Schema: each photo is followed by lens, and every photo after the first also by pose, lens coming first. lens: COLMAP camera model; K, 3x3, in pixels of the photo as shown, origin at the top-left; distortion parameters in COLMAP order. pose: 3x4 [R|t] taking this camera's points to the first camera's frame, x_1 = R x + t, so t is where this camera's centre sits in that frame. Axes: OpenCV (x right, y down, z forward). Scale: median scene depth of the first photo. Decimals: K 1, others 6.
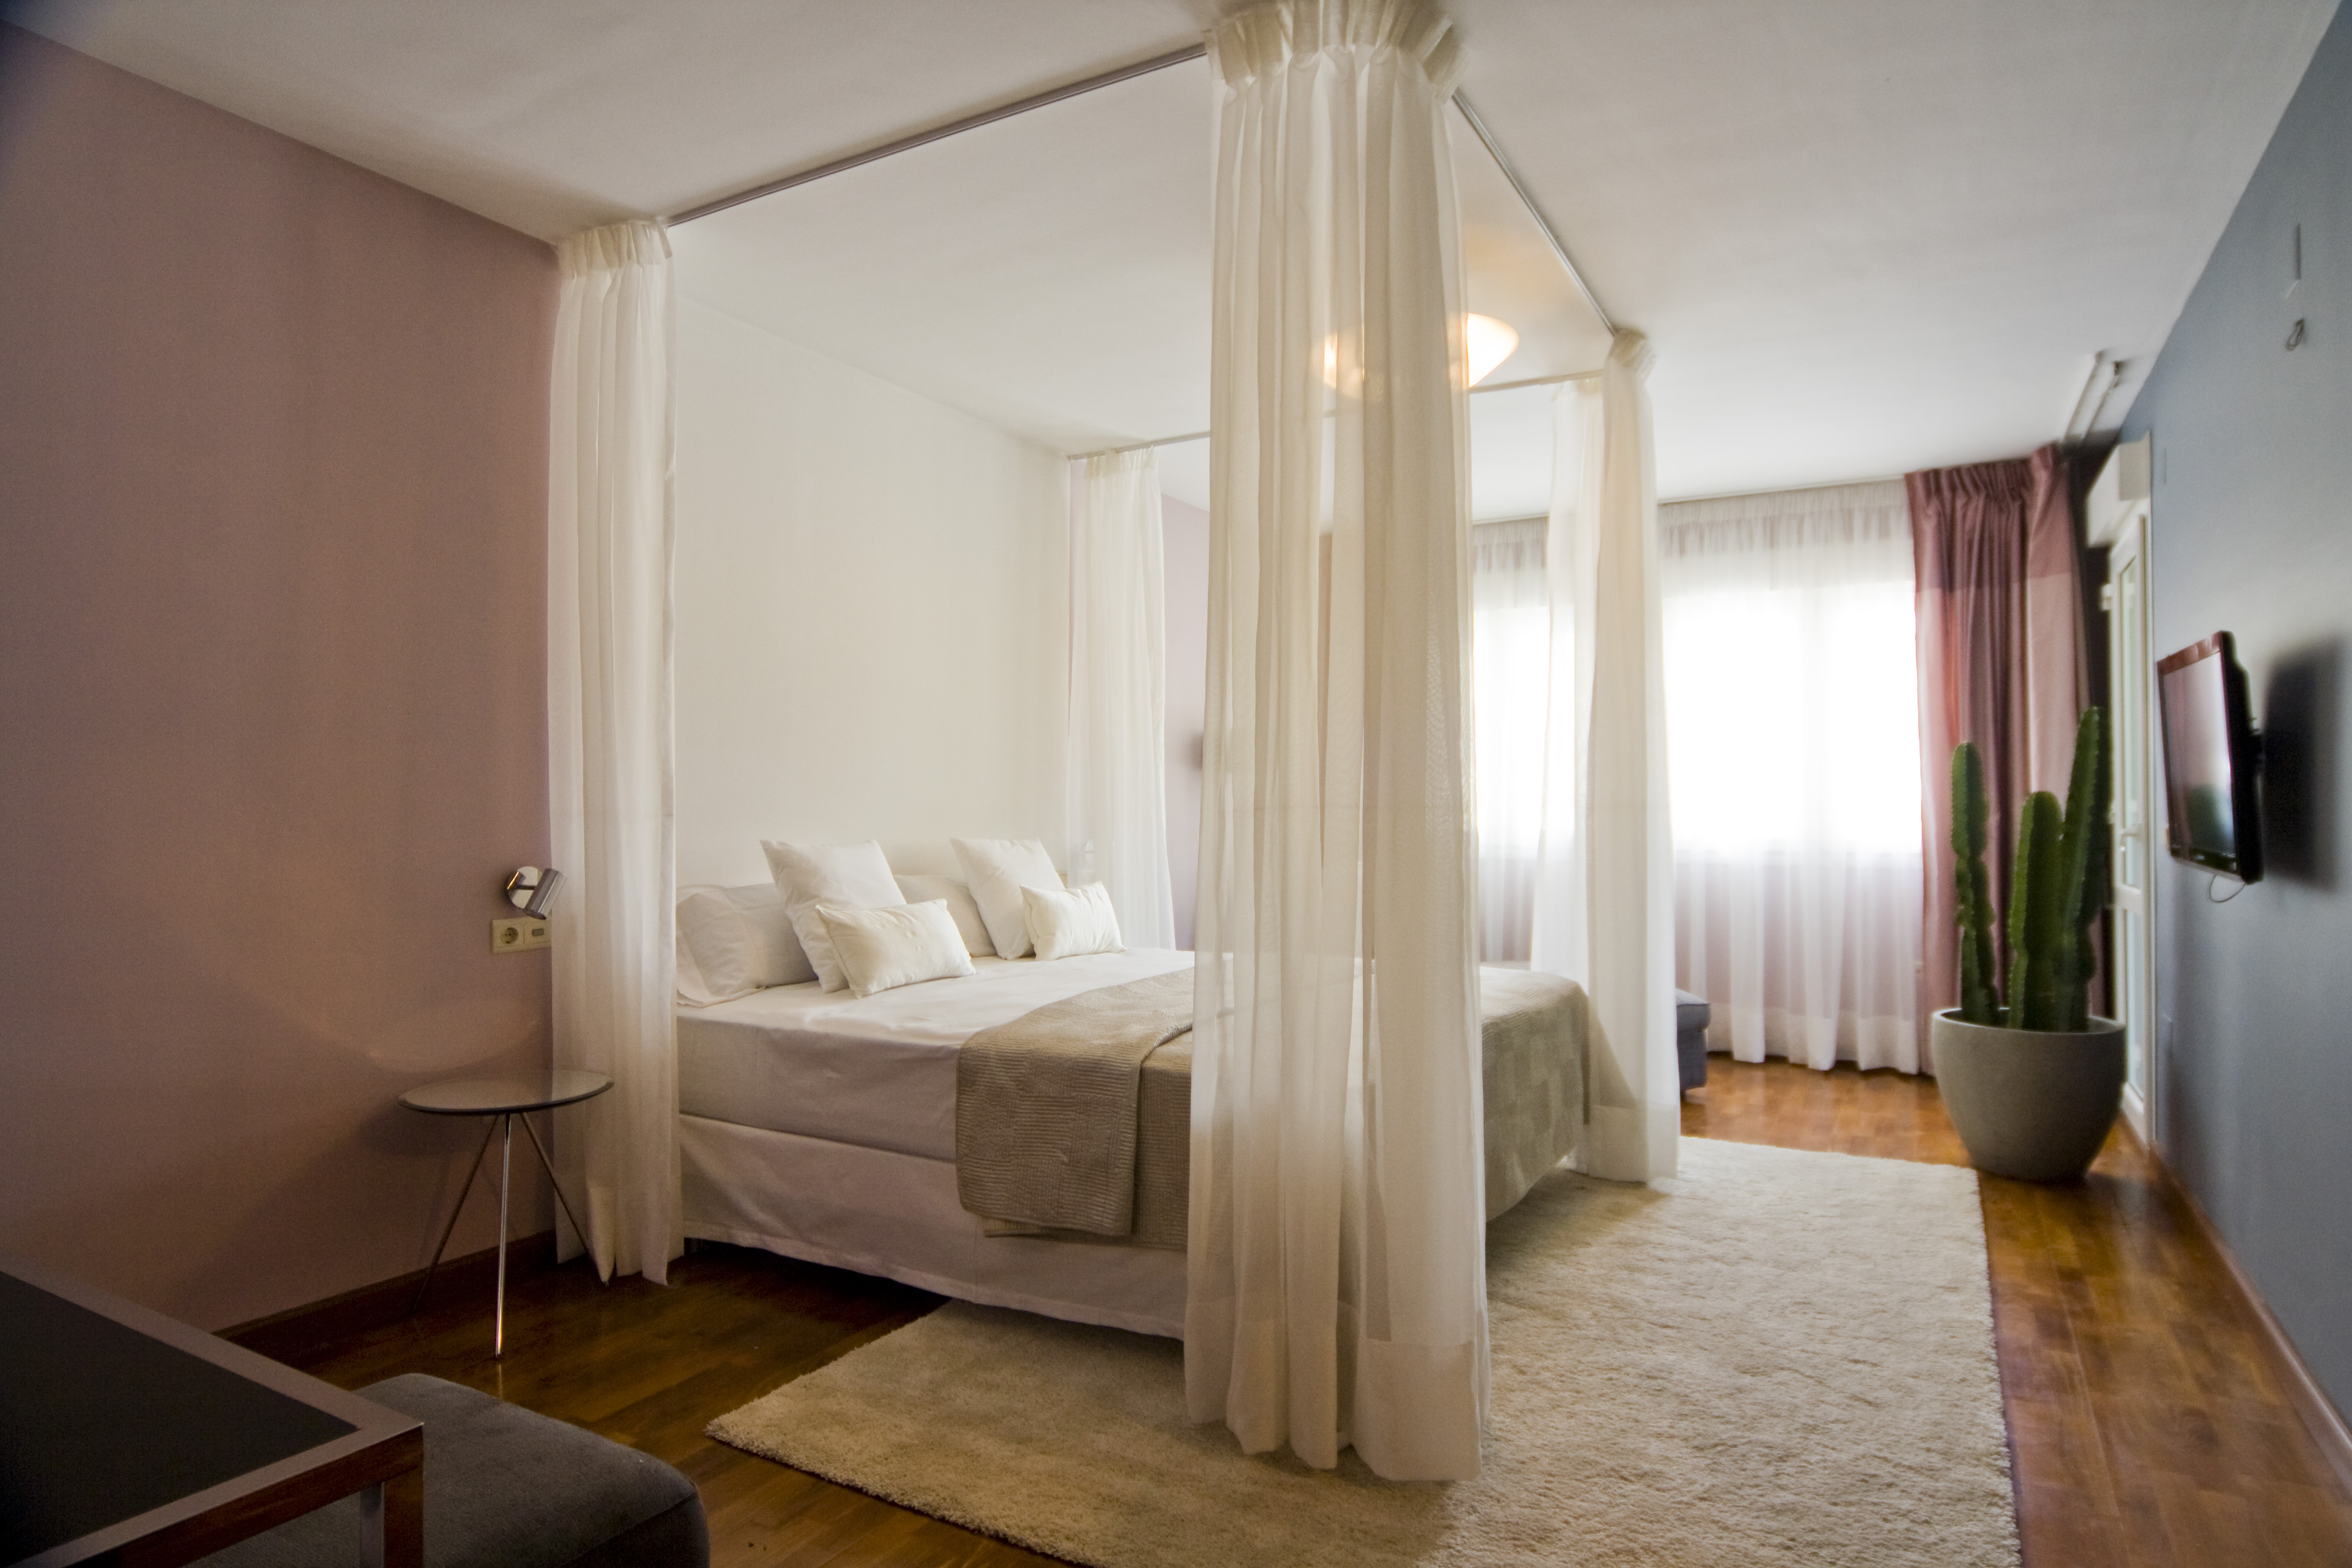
lens RADIAL K [[1315.6, 0, 1176.0], [0, 1315.6, 784.0], [0, 0, 1]] dist [-0.016289, 0.002191]
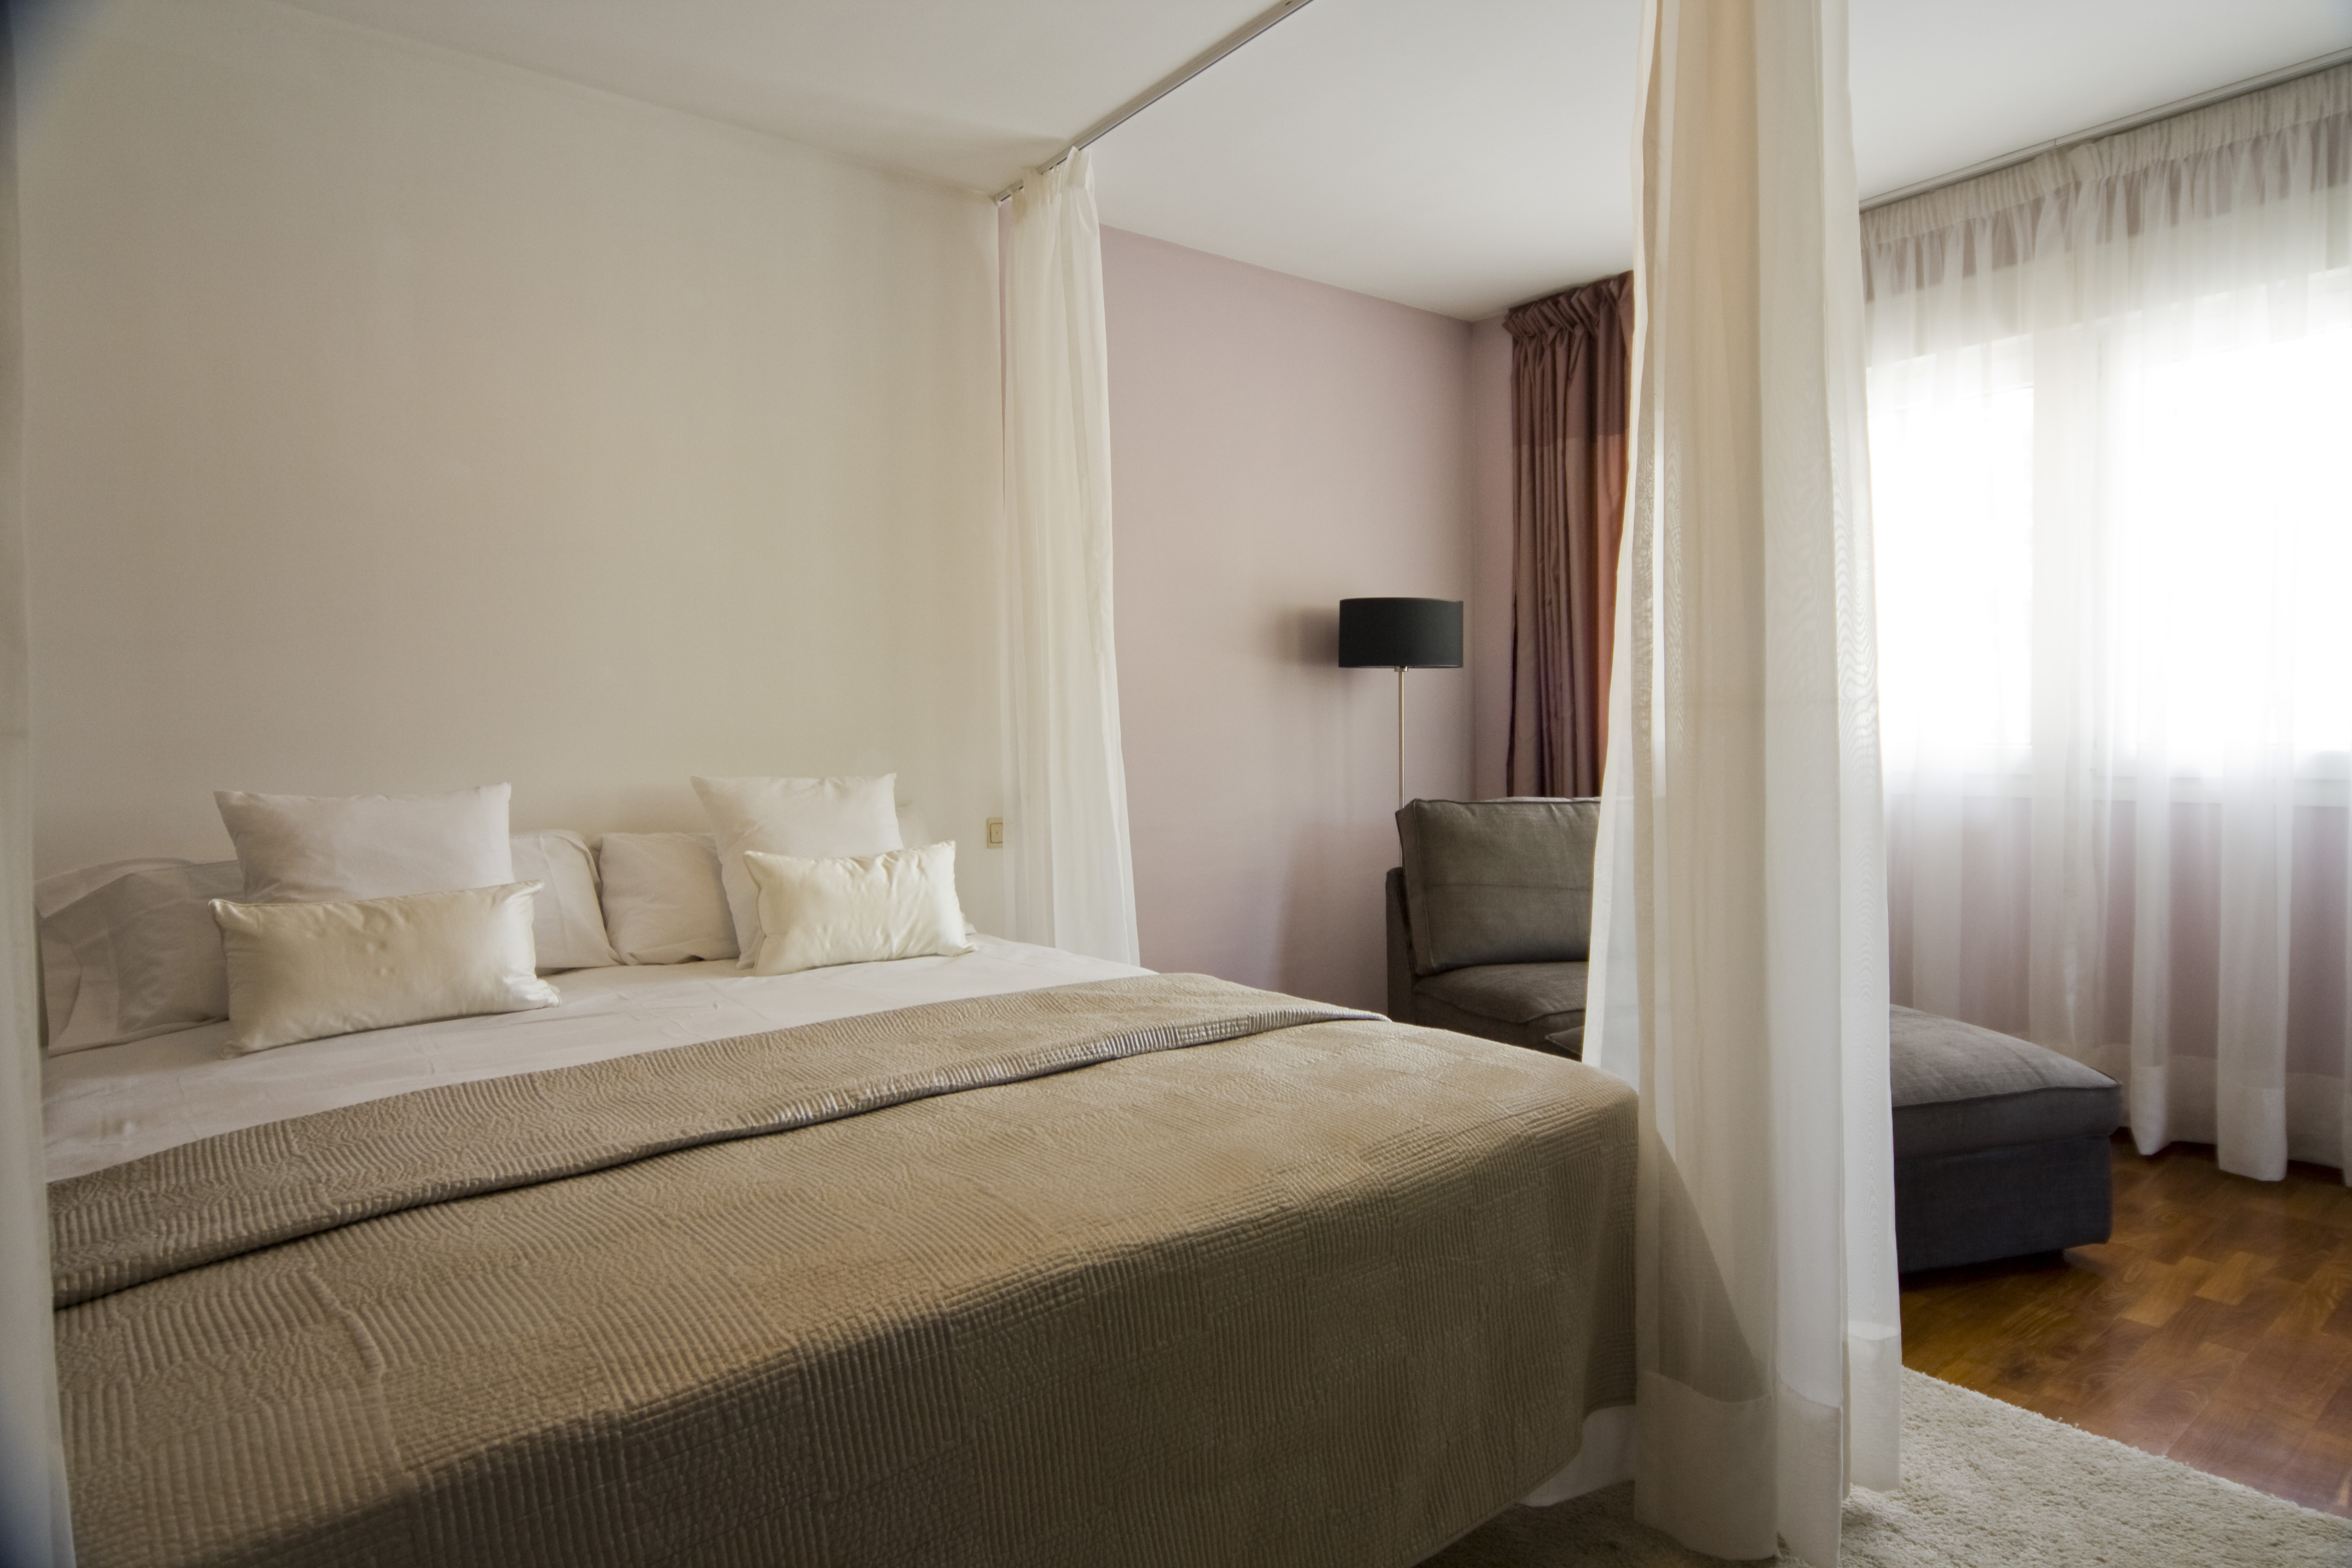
lens RADIAL K [[1315.6, 0, 1176.0], [0, 1315.6, 784.0], [0, 0, 1]] dist [-0.016289, 0.002191]
pose [[0.931483, -0.005353, -0.363747, 0.249629], [0.029114, 0.997781, 0.059872, 0.010426], [0.362619, -0.066360, 0.929572, 0.405909]]
